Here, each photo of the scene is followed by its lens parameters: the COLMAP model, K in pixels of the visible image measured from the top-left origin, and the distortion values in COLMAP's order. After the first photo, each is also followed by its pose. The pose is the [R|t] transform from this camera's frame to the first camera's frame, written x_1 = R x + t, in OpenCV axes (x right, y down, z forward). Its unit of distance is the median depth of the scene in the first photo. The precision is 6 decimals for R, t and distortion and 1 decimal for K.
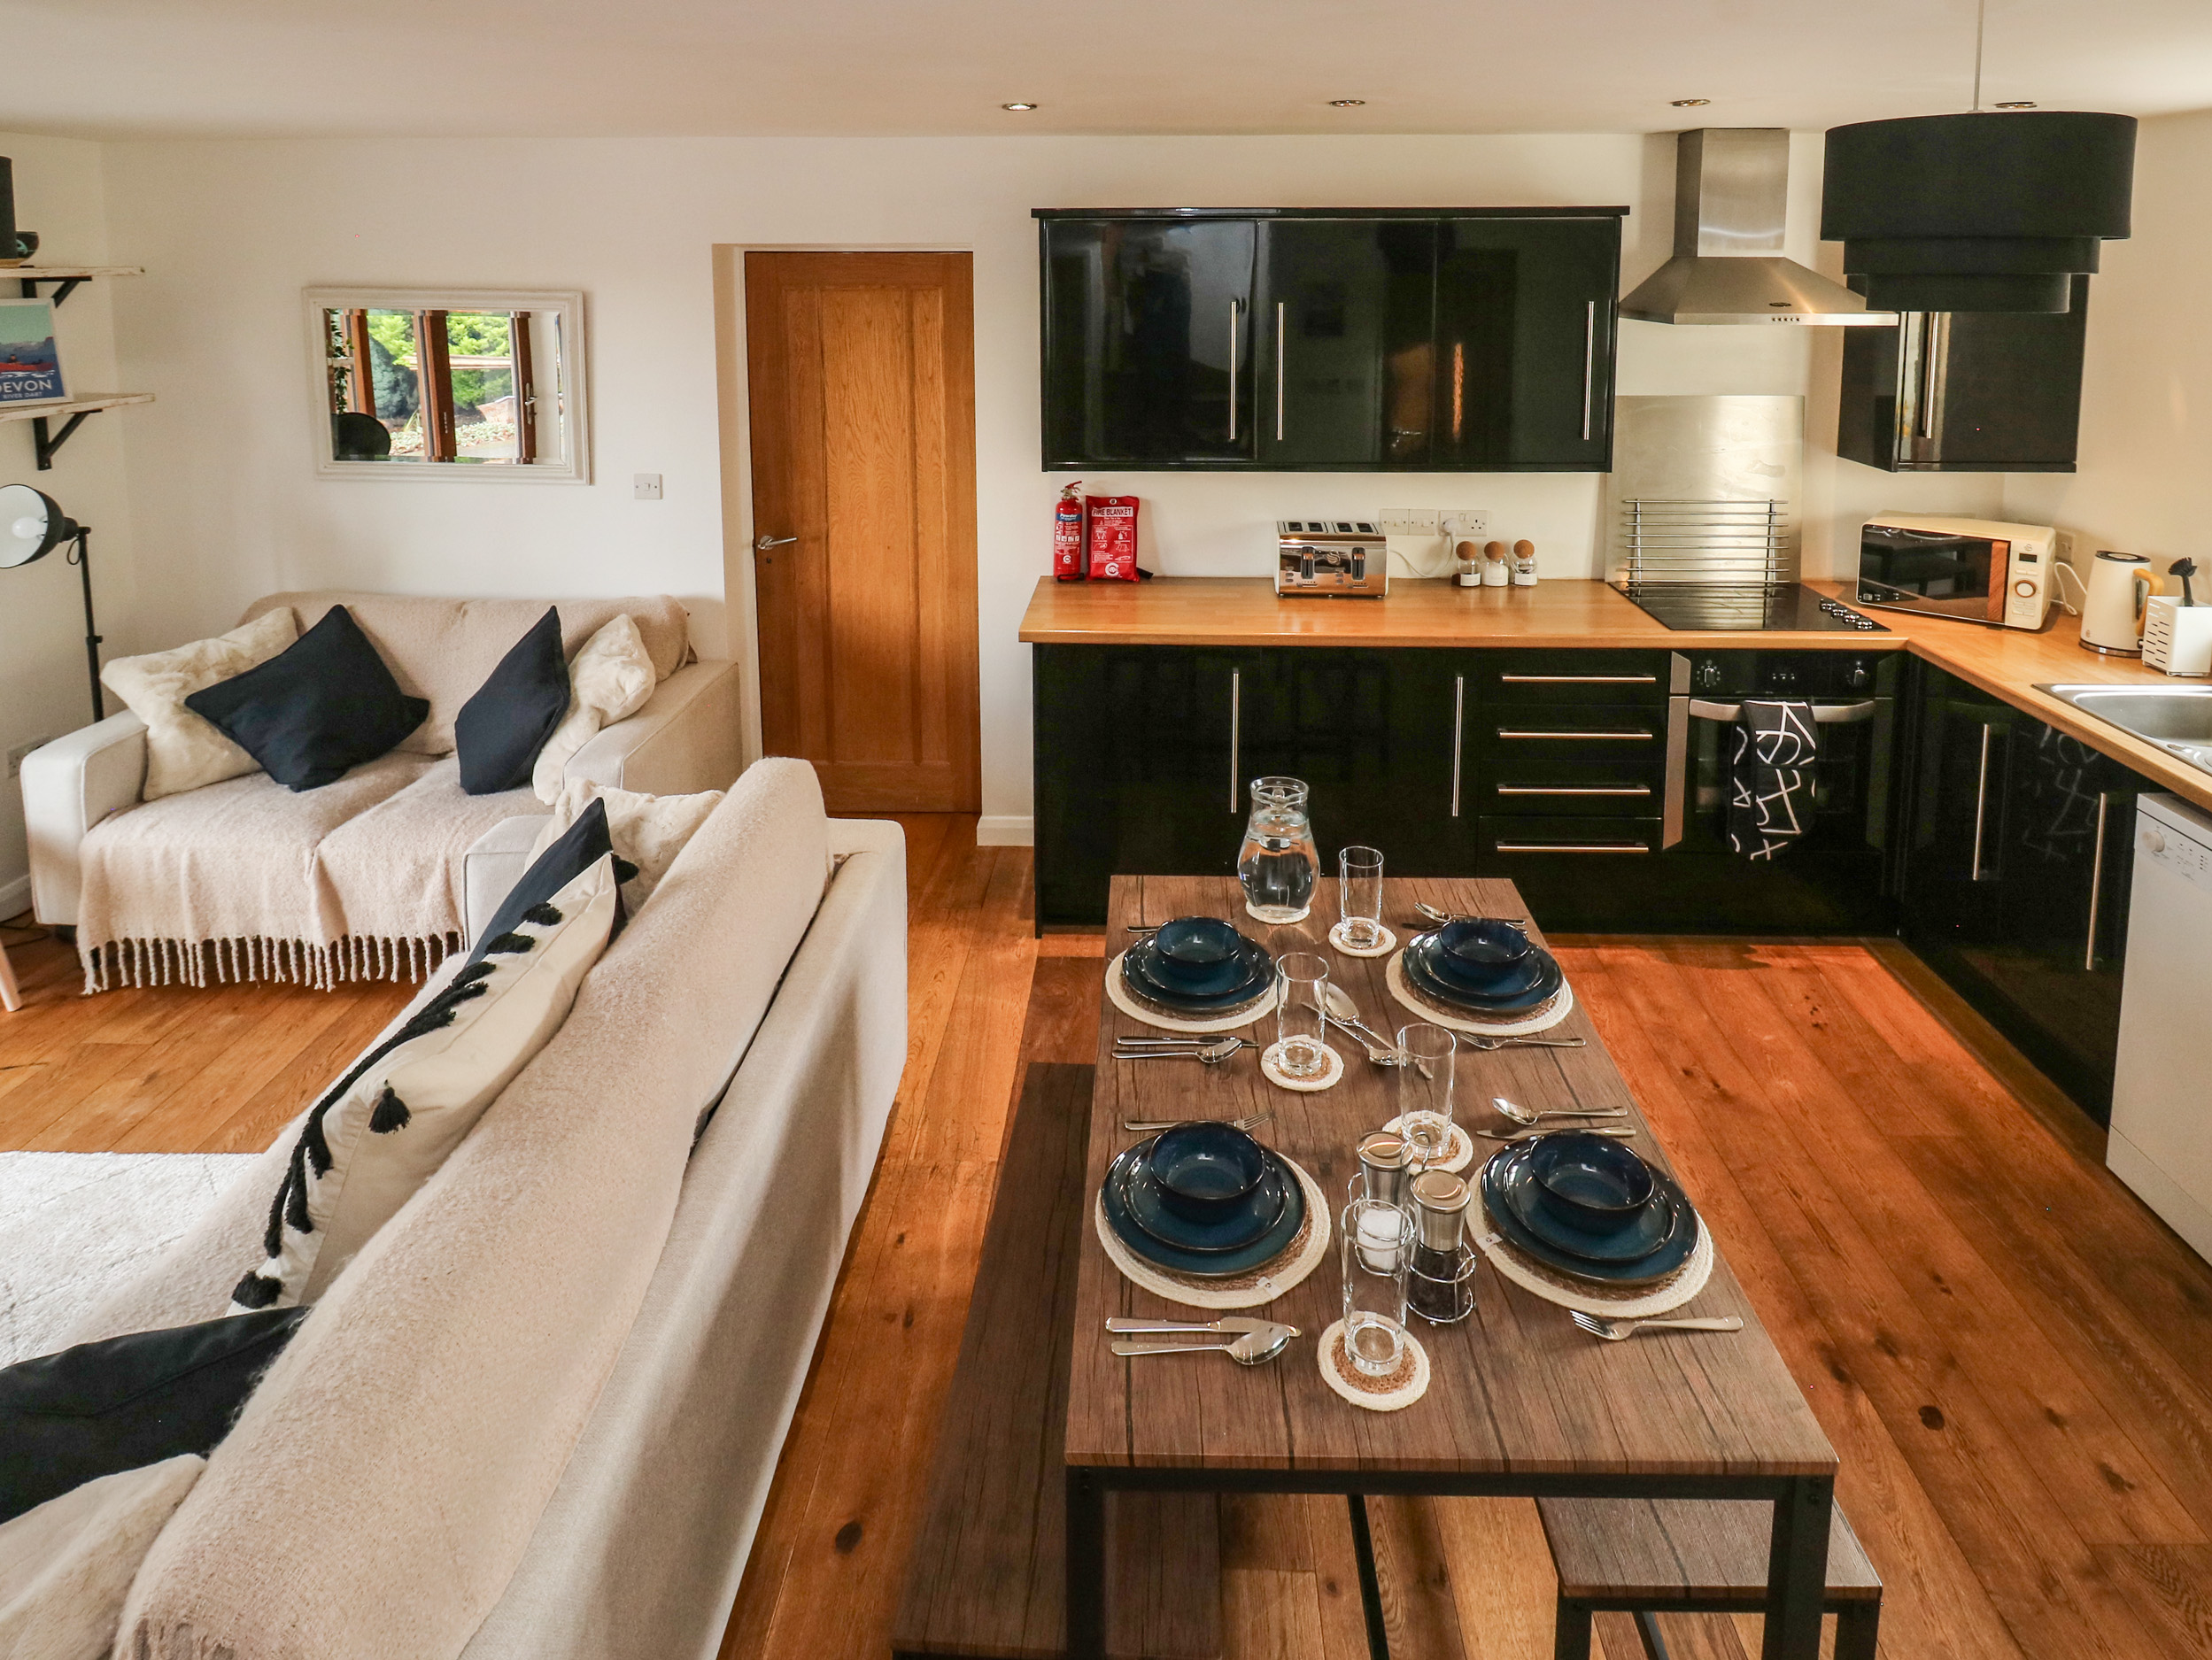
lens RADIAL K [[1268.3, 0, 1122.1], [0, 1268.3, 451.4], [0, 0, 1]] dist [-0.006029, -0.002637]
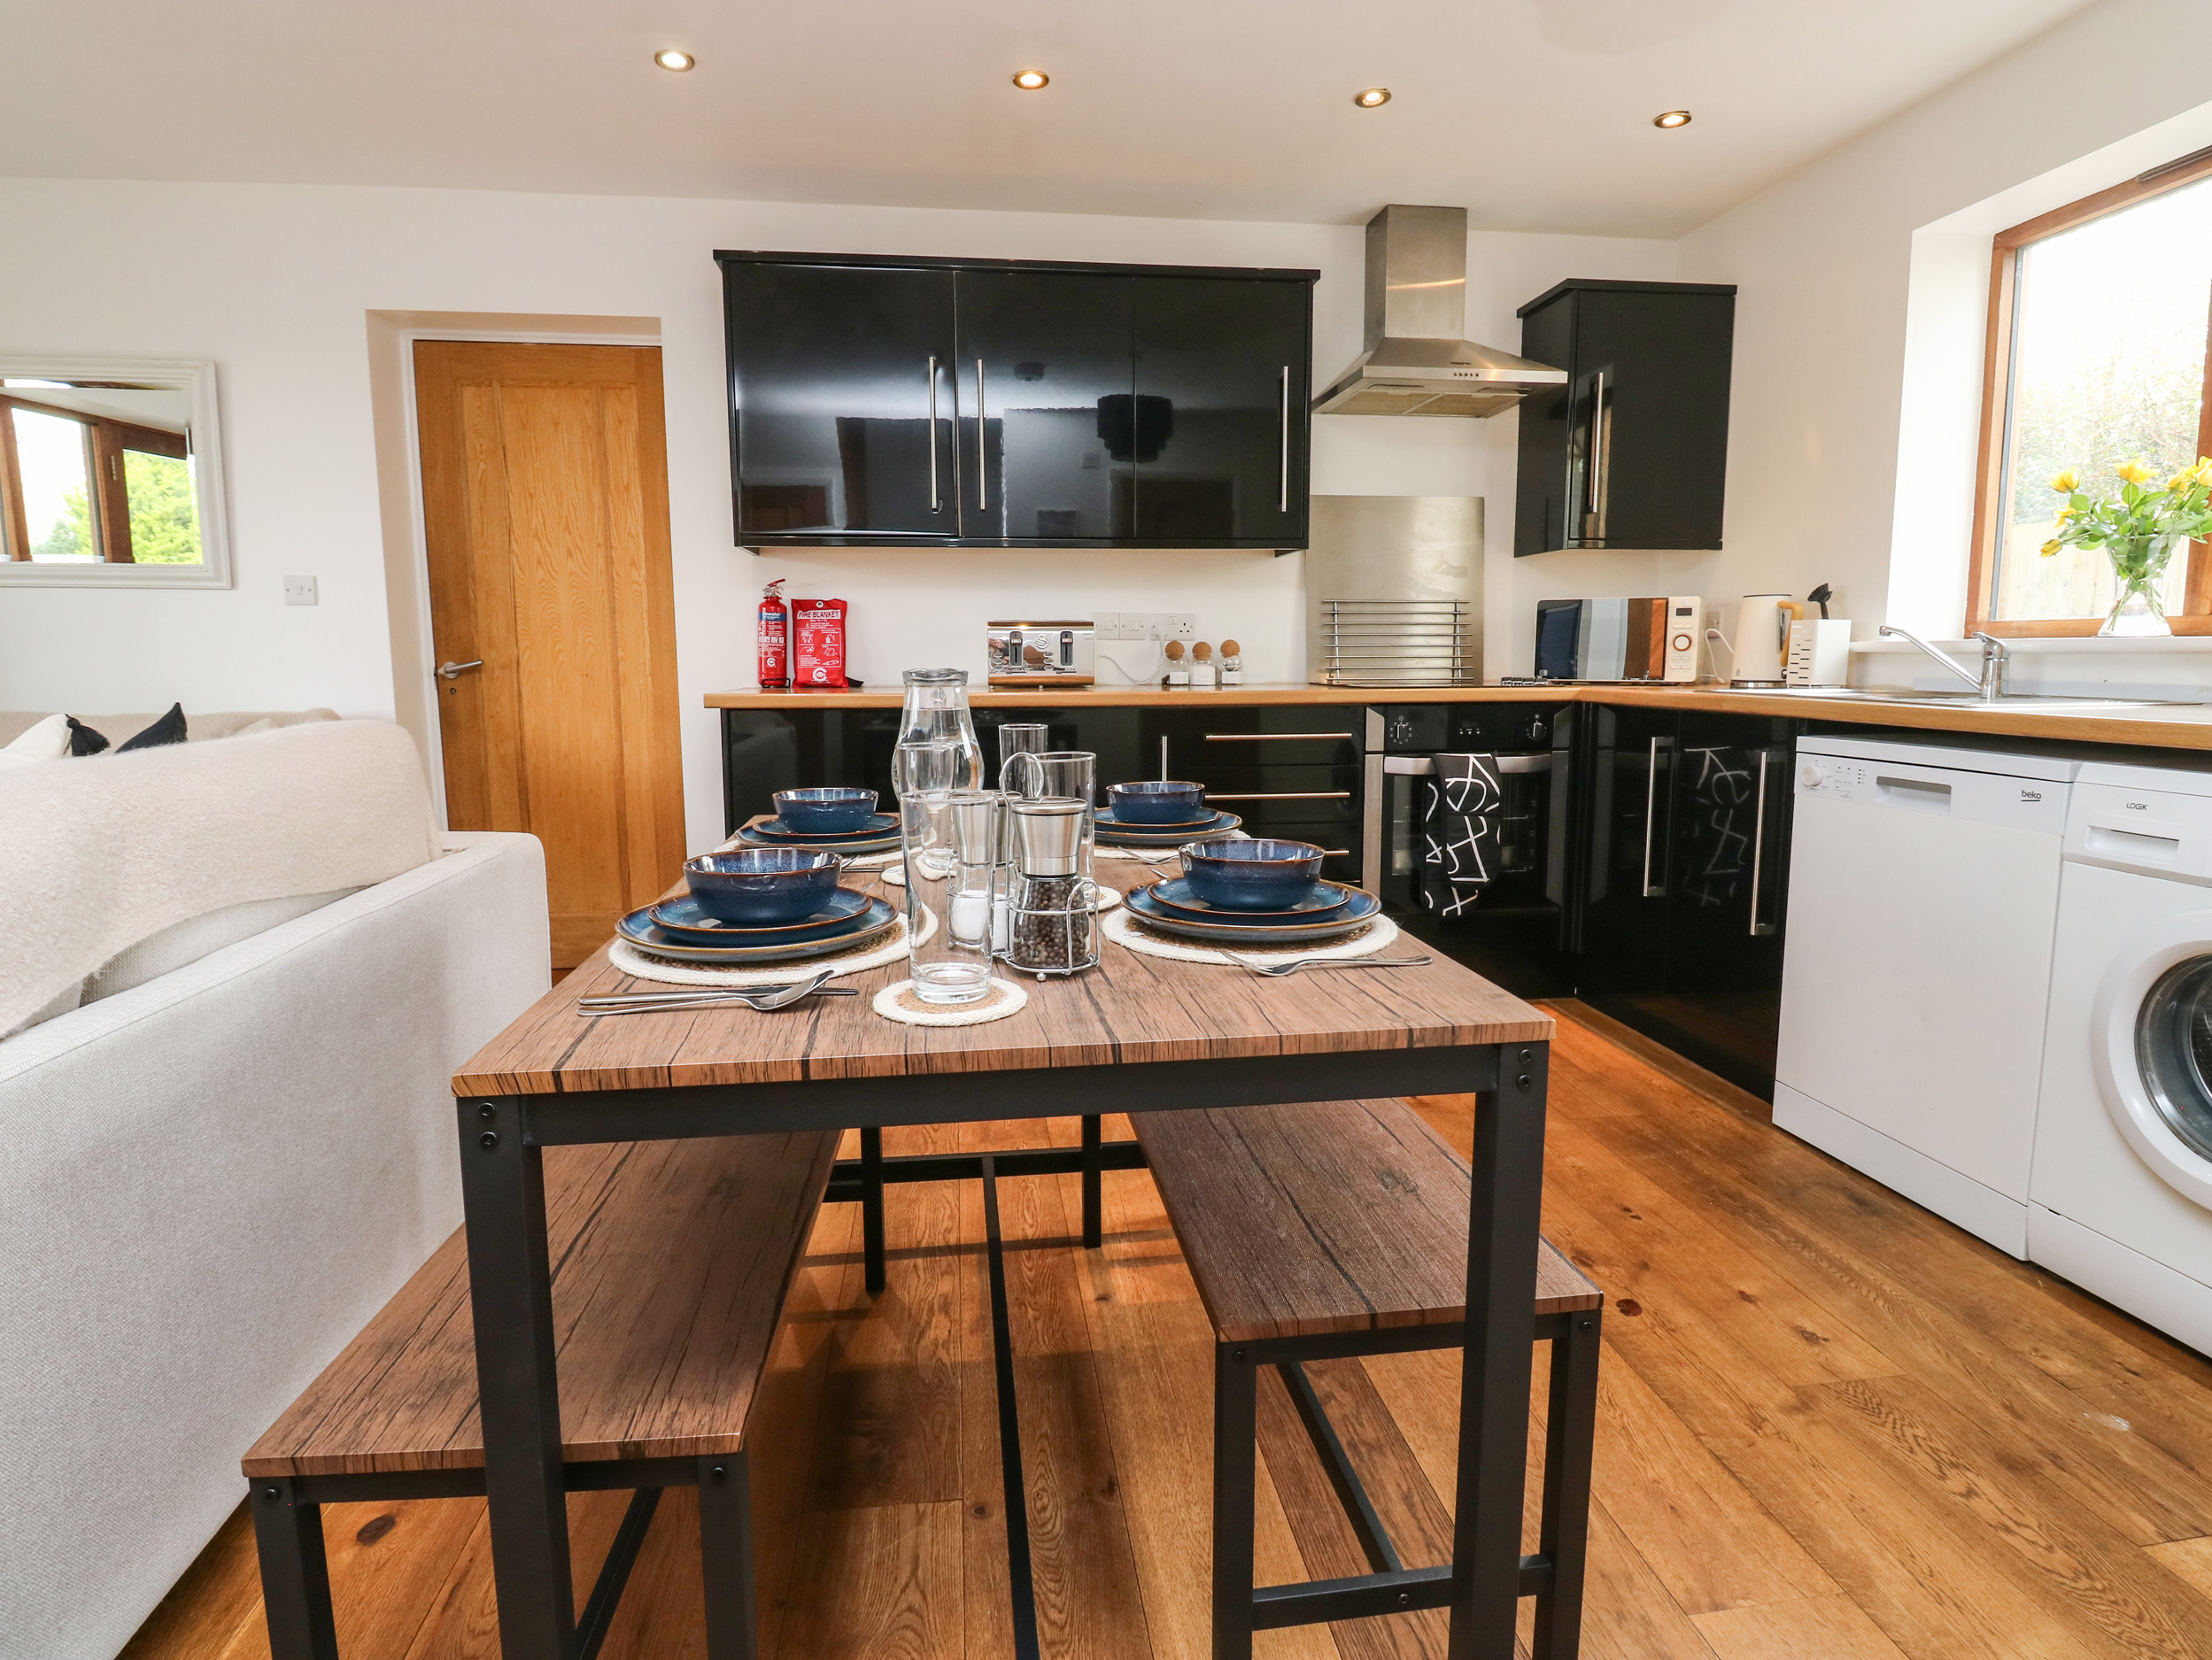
lens RADIAL K [[1131.2, 0, 1085.0], [0, 1131.2, 812.5], [0, 0, 1]] dist [0.002054, -0.012538]
pose [[0.988014, -0.014046, 0.153724, 0.097433], [0.014396, 0.999896, -0.001161, 0.339455], [-0.153692, 0.003360, 0.988113, 0.191064]]
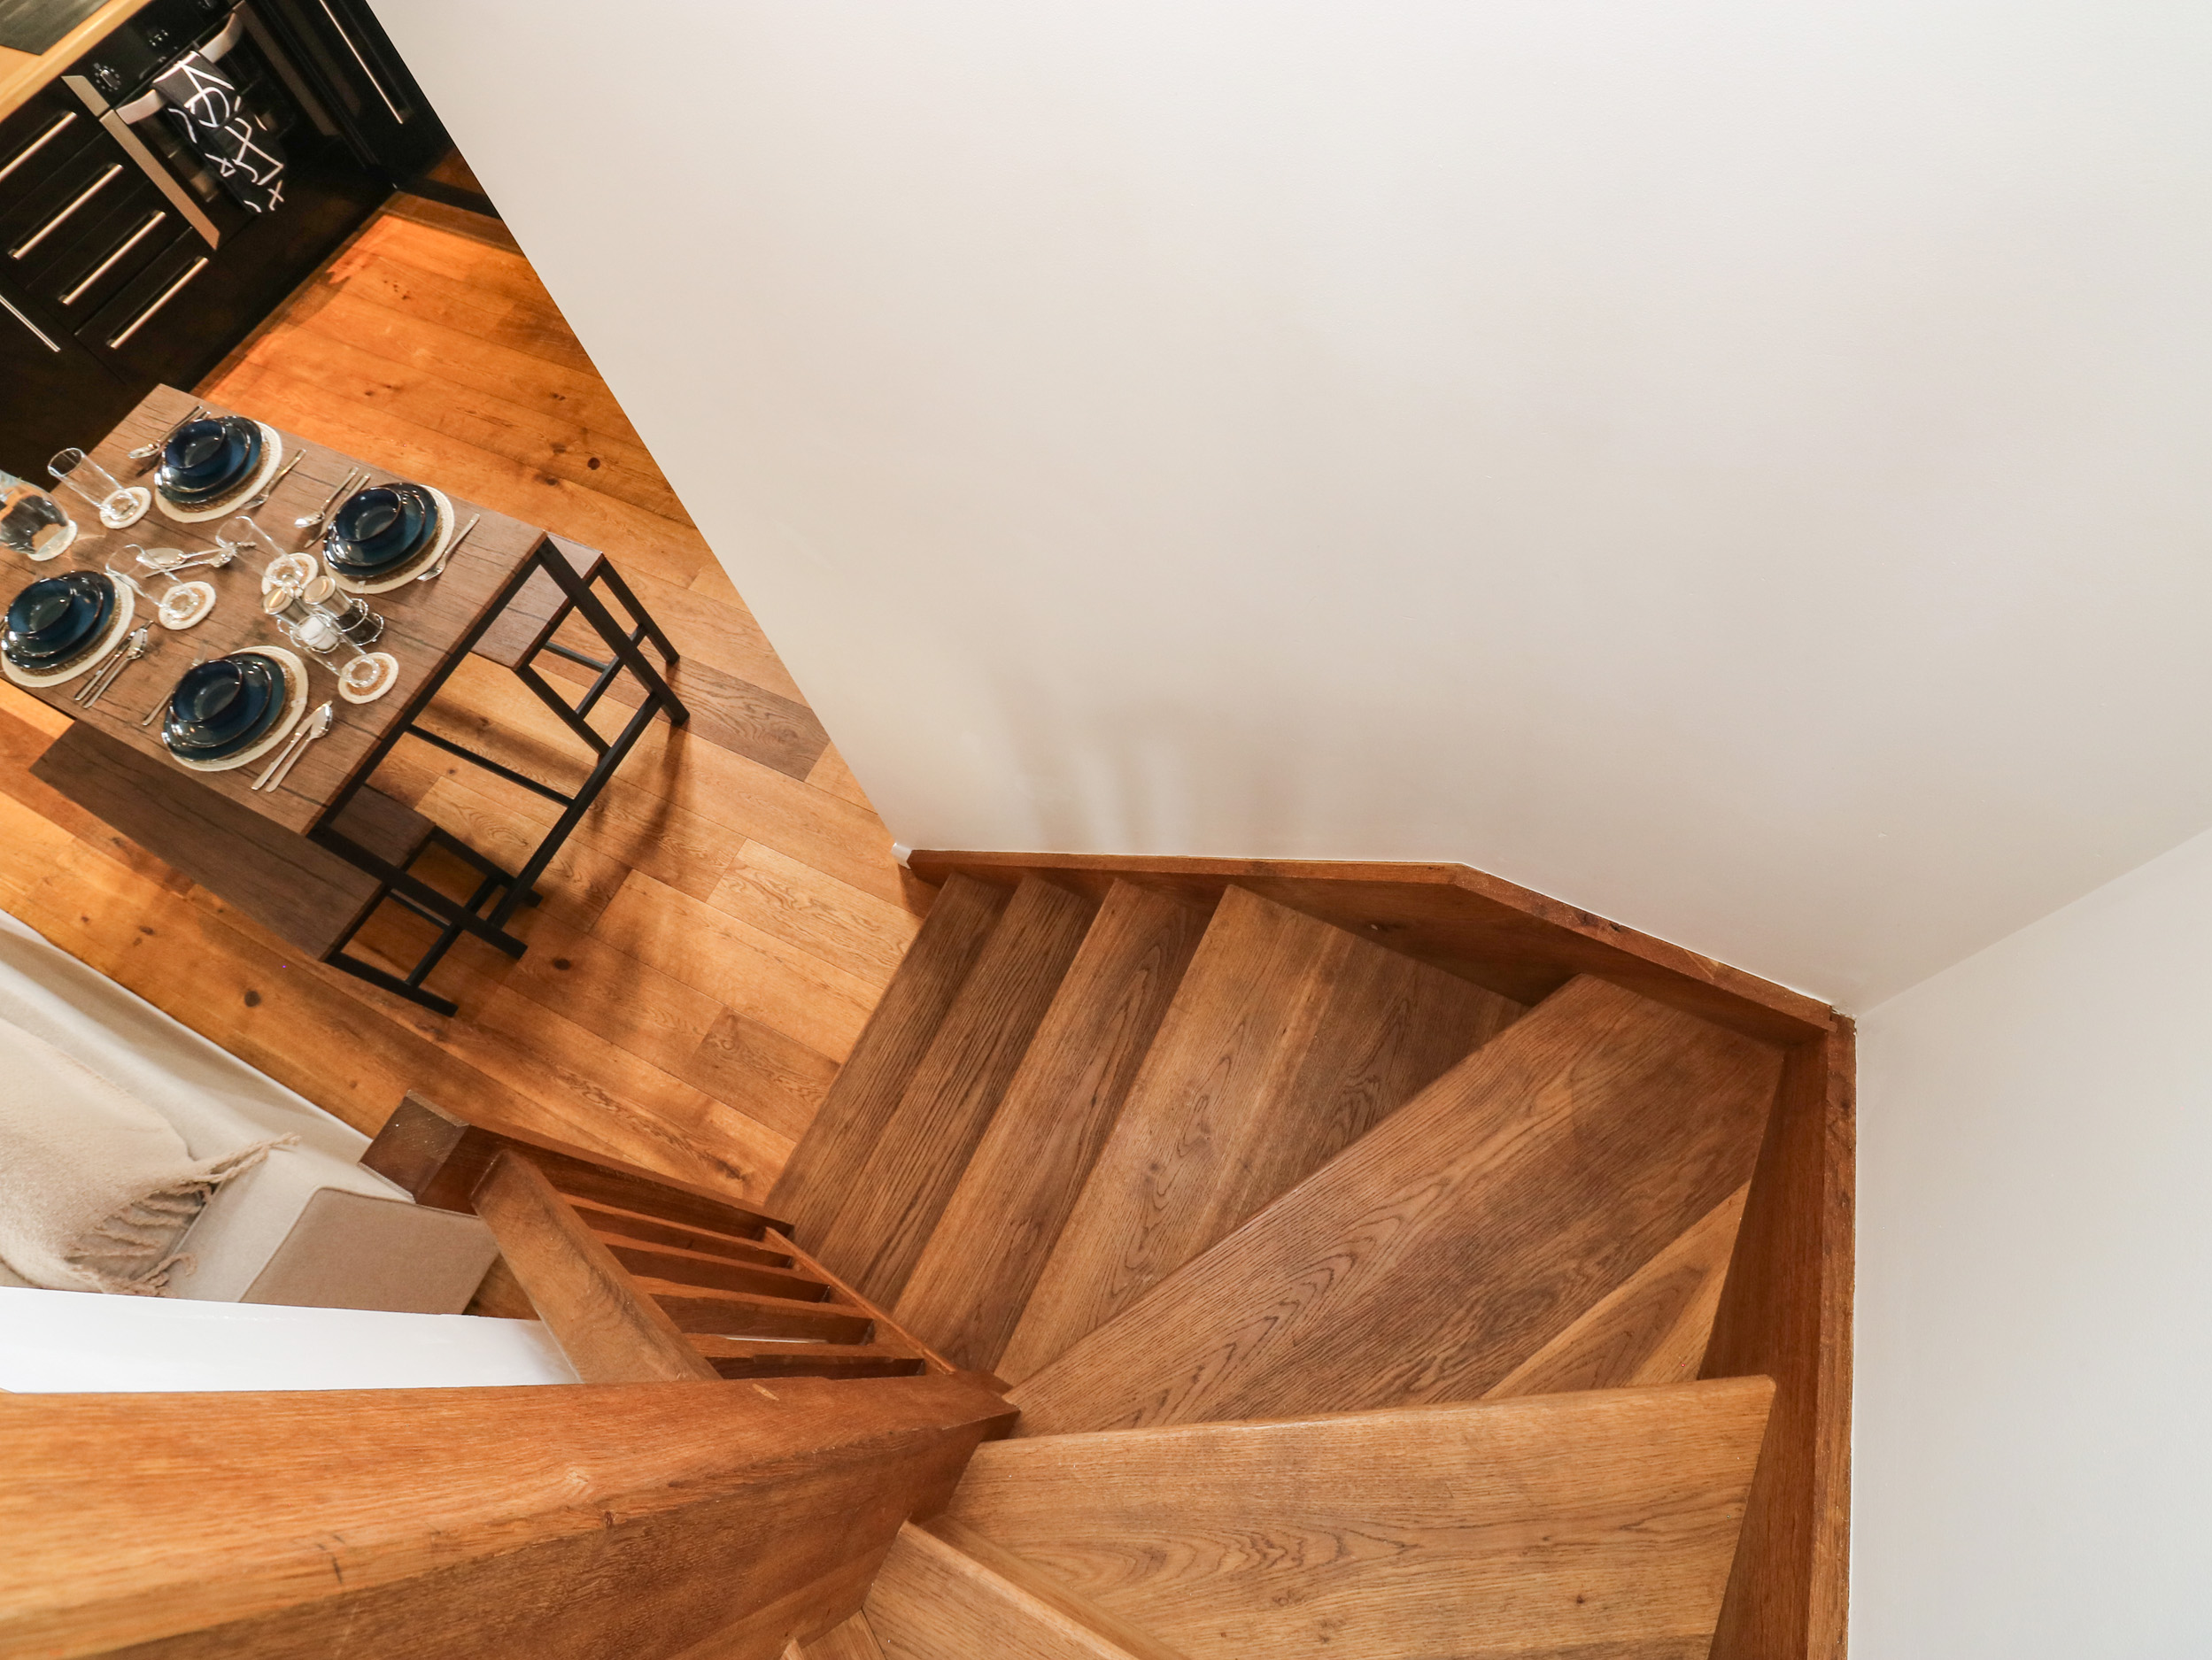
lens RADIAL K [[1131.2, 0, 1085.0], [0, 1131.2, 812.5], [0, 0, 1]] dist [0.002054, -0.012538]
pose [[0.409985, -0.835919, 0.364901, -0.079357], [0.216183, 0.477728, 0.851493, -0.208738], [-0.886102, -0.270214, 0.376573, -0.344502]]
